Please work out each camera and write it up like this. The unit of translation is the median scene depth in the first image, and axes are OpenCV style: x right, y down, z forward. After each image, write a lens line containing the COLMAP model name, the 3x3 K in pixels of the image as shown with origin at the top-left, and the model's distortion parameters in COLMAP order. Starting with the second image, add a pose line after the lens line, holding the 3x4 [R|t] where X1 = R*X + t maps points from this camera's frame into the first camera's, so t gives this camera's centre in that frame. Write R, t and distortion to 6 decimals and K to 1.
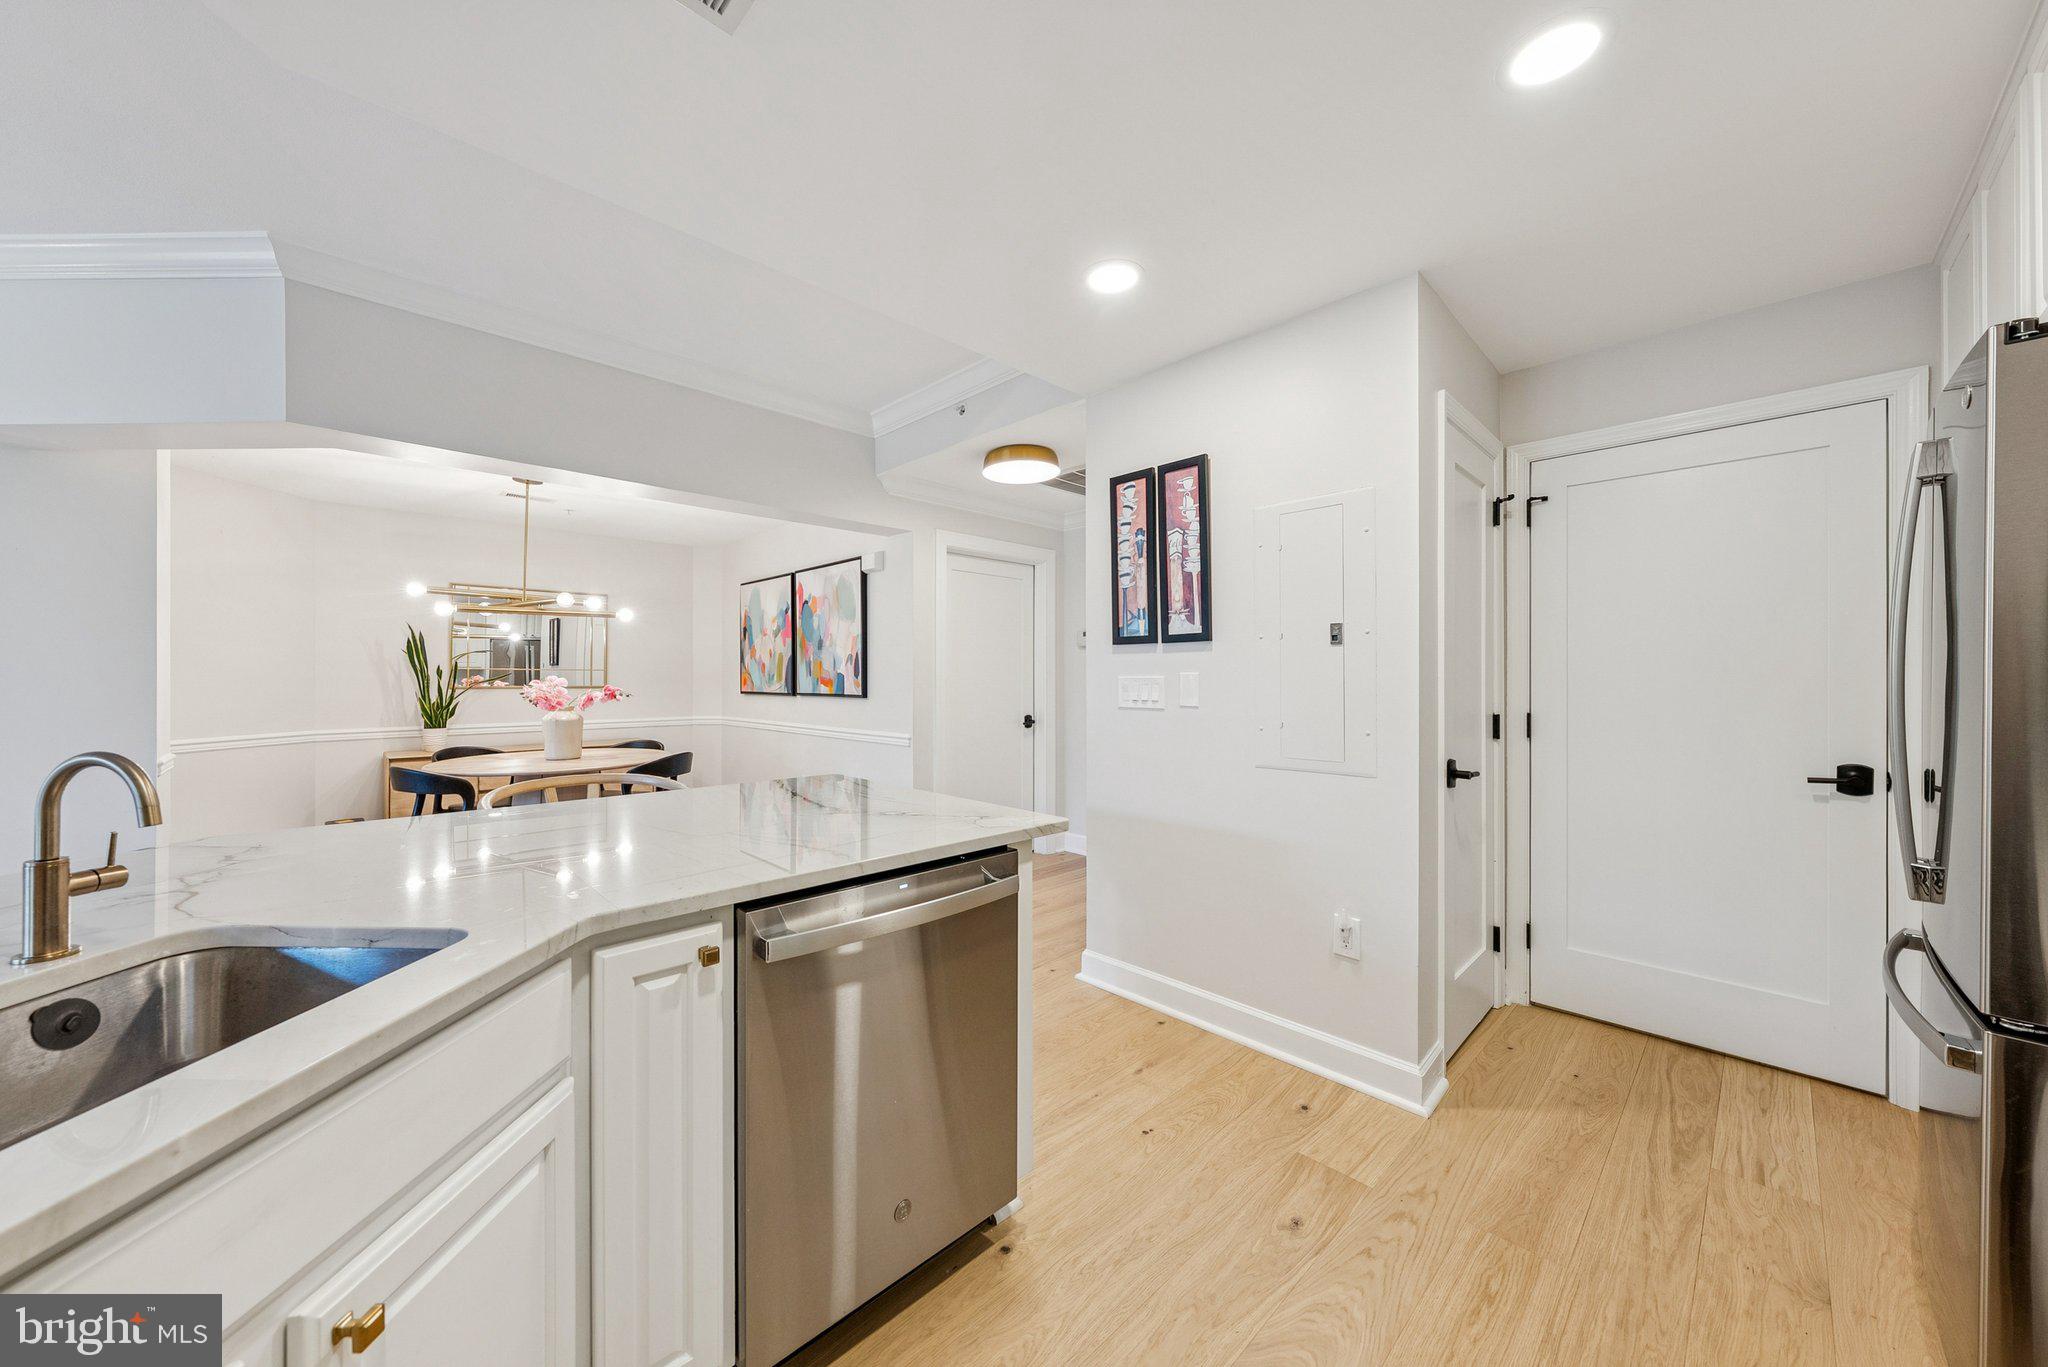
lens RADIAL K [[716.3, 0, 1016.1], [0, 716.3, 678.3], [0, 0, 1]] dist [-0.000397, -0.000018]
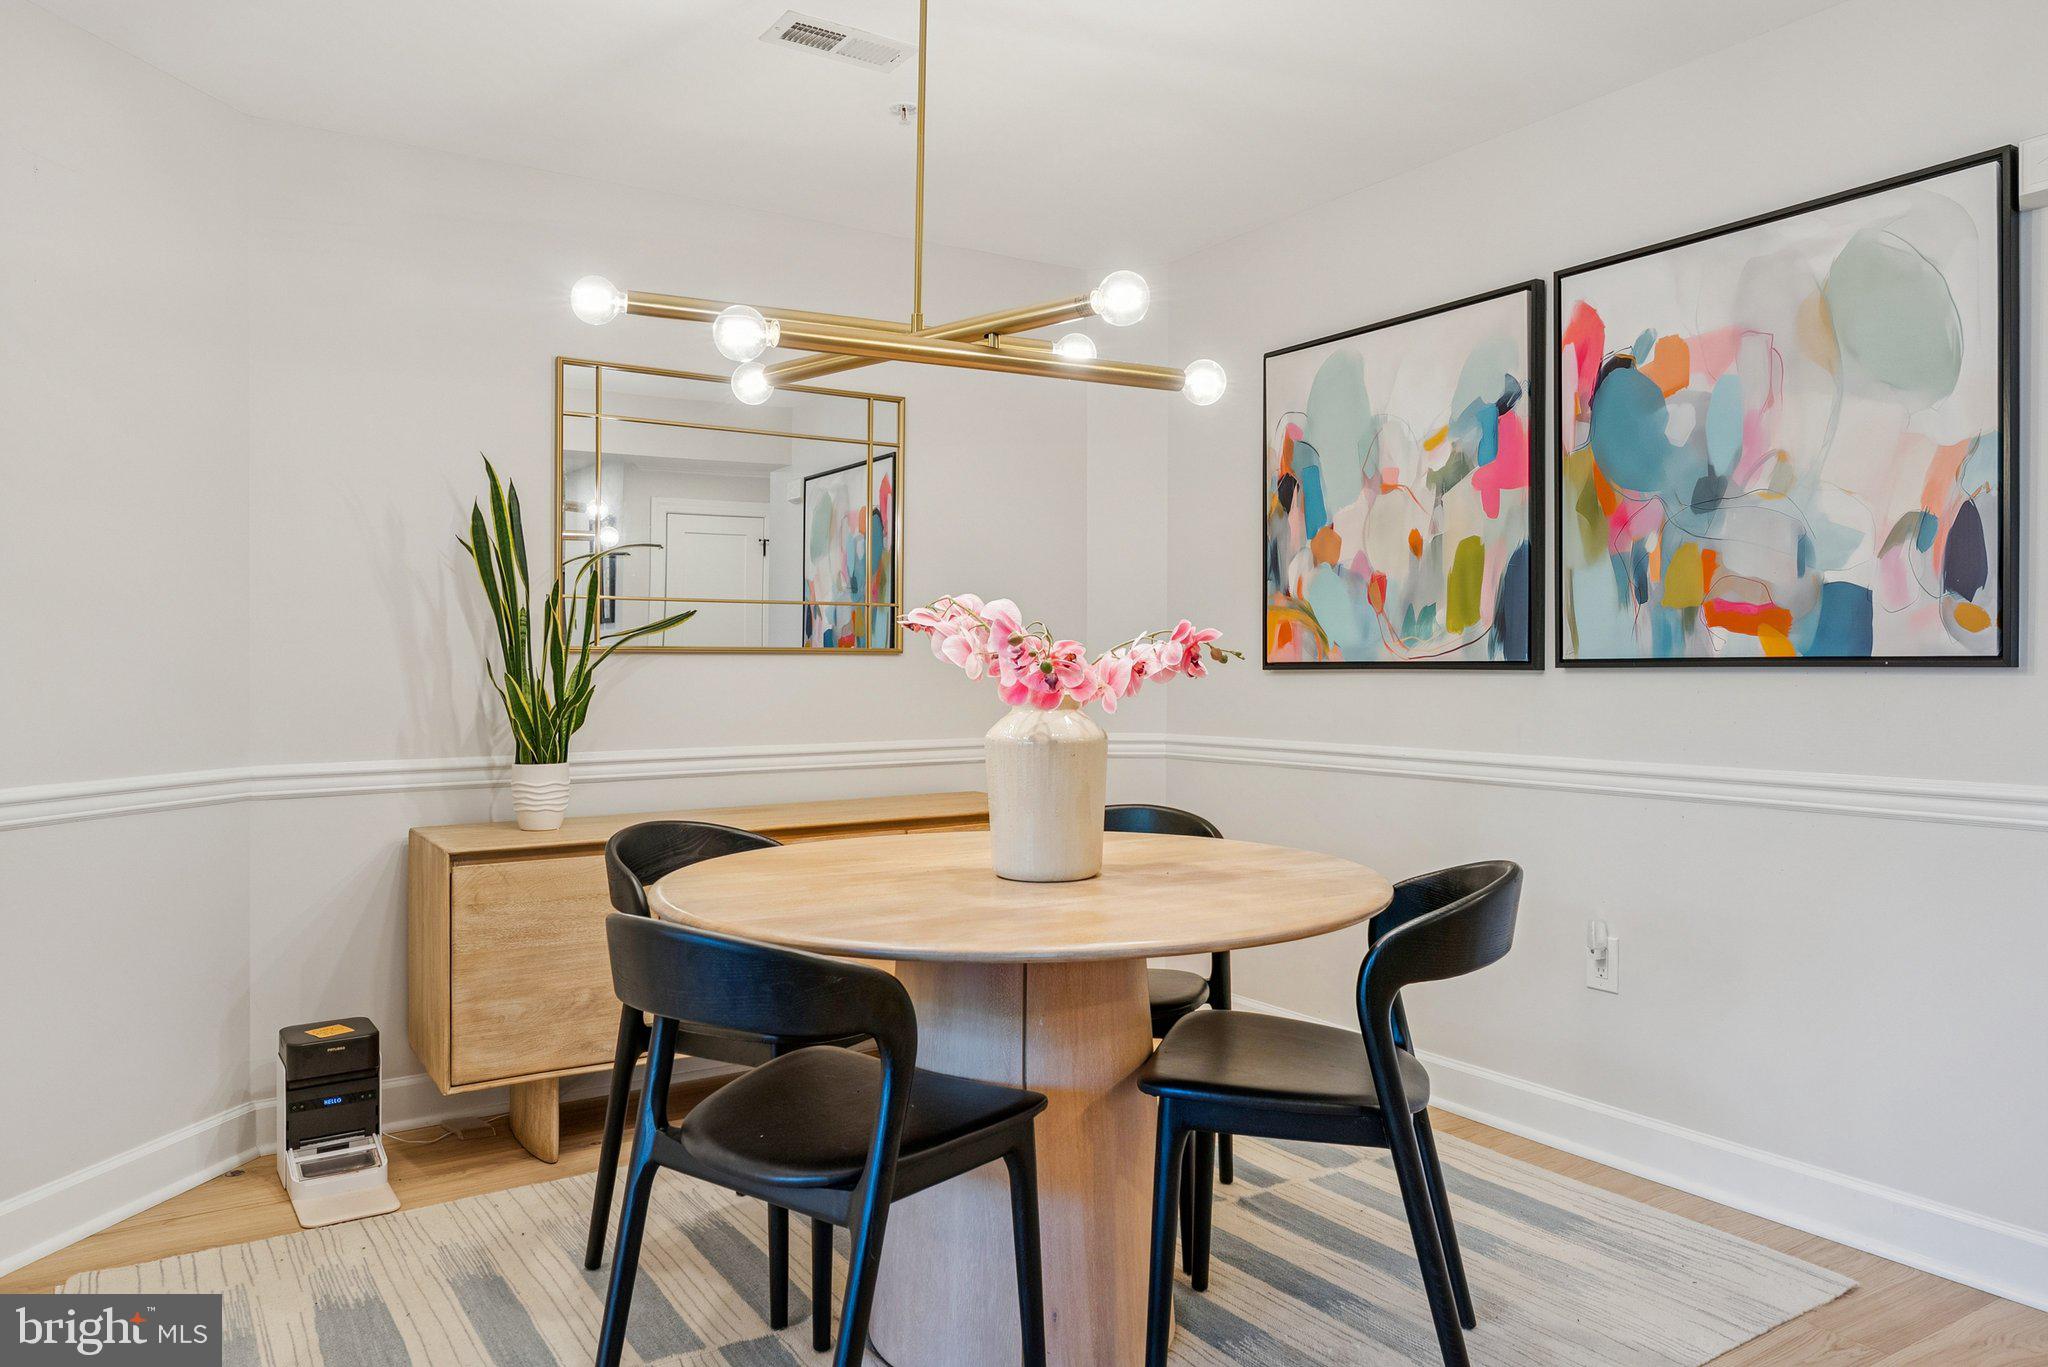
lens RADIAL K [[1363.7, 0, 1020.6], [0, 1363.7, 662.8], [0, 0, 1]] dist [0.000137, 0.000237]
pose [[0.982285, -0.005072, -0.187325, -0.455855], [0.004601, 0.999985, -0.002953, 0.024277], [0.187337, 0.002039, 0.982294, 0.390346]]
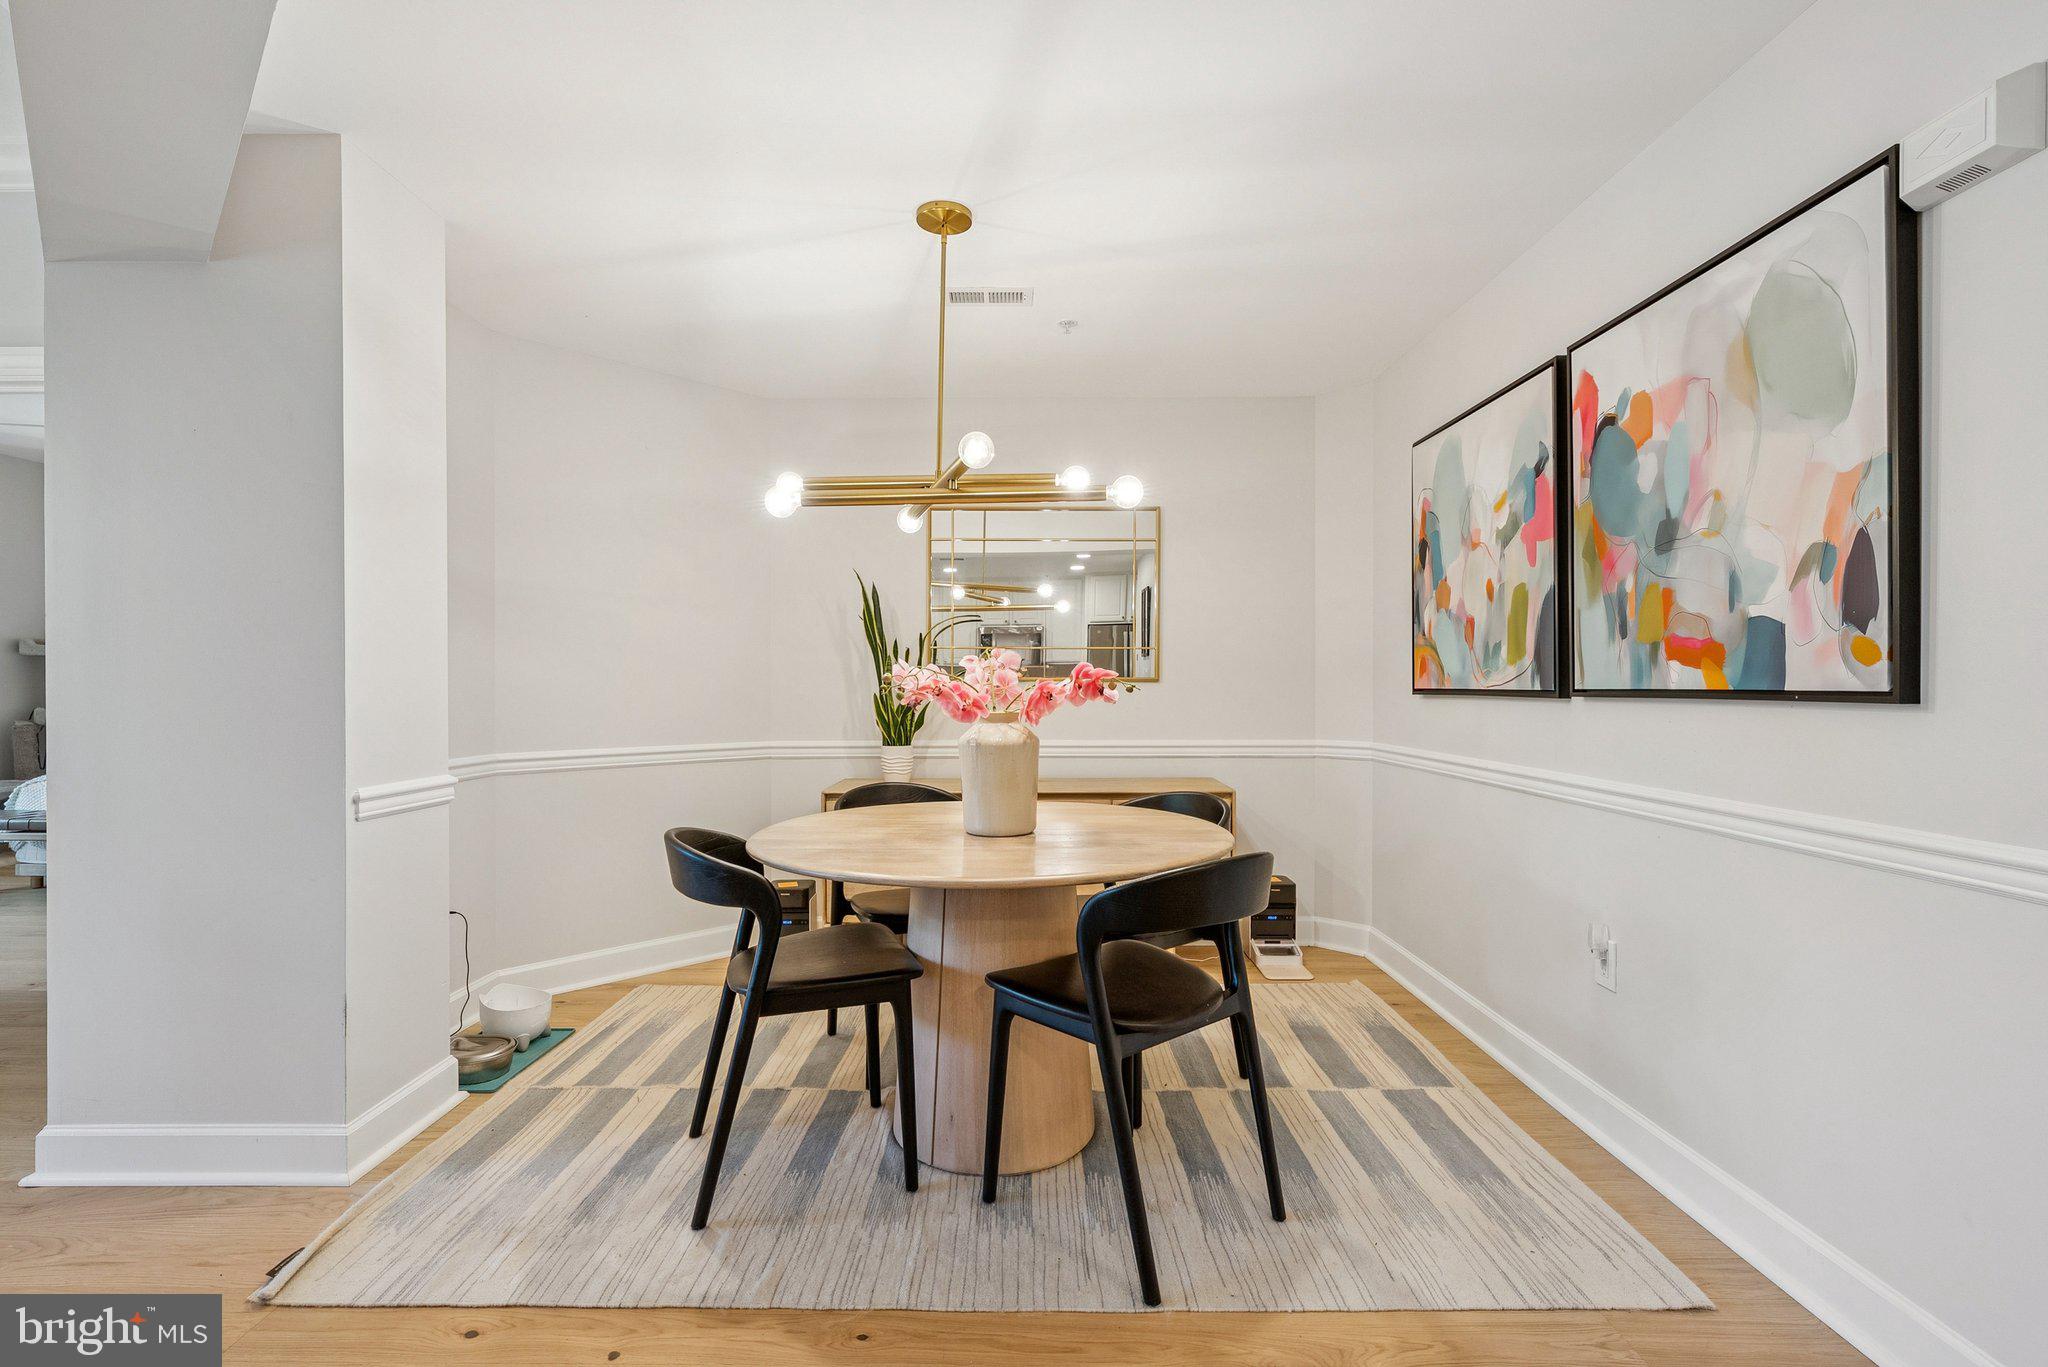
lens RADIAL K [[928.8, 0, 1024.0], [0, 928.8, 683.5], [0, 0, 1]] dist [0.000577, 0.000064]
pose [[0.723967, -0.001758, -0.689832, -0.197763], [0.000127, 0.999997, -0.002415, 0.019944], [0.689834, 0.001661, 0.723966, 0.509256]]
